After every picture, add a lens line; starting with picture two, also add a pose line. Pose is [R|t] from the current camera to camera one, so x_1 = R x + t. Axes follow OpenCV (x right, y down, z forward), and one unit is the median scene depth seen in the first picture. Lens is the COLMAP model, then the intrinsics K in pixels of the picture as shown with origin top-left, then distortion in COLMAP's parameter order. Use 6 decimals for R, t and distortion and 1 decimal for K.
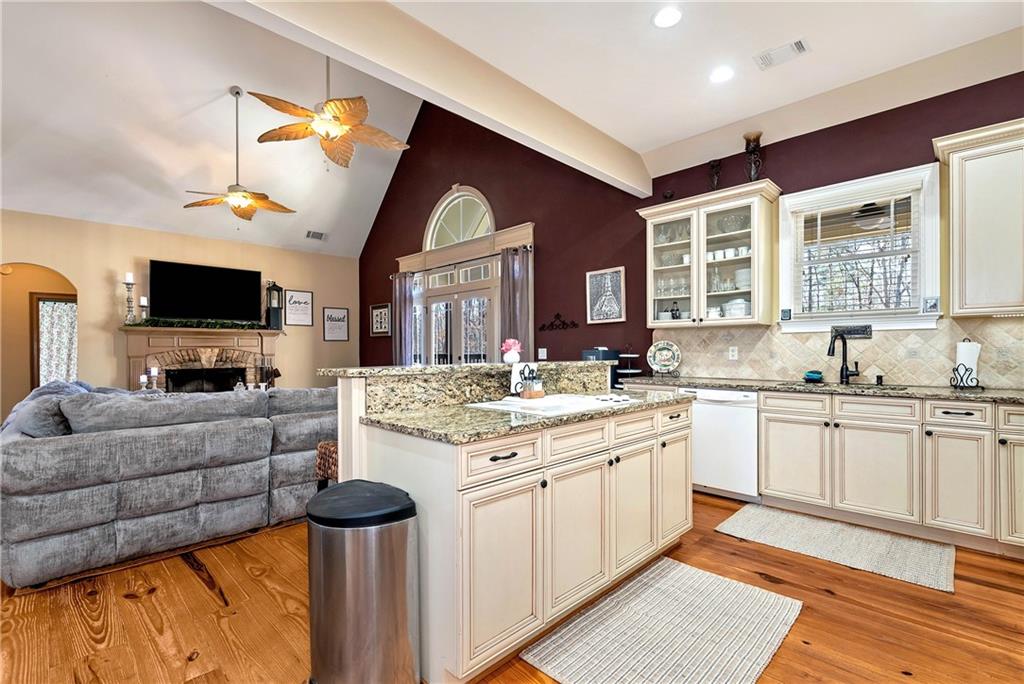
lens RADIAL K [[466.0, 0, 512.7], [0, 466.0, 347.1], [0, 0, 1]] dist [-0.003007, -0.000547]
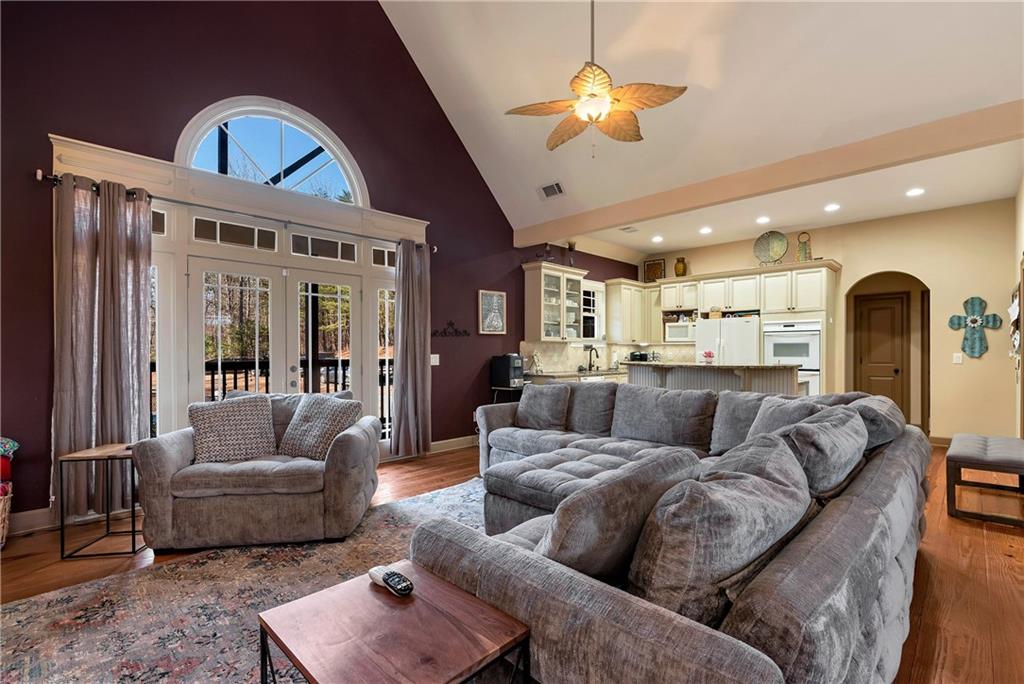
lens RADIAL K [[466.0, 0, 507.4], [0, 466.0, 351.8], [0, 0, 1]] dist [-0.003007, -0.000547]
pose [[-0.004232, 0.004135, 0.999982, -1.041386], [-0.008117, 0.999958, -0.004169, 0.000307], [-0.999958, -0.008134, -0.004198, 0.959157]]
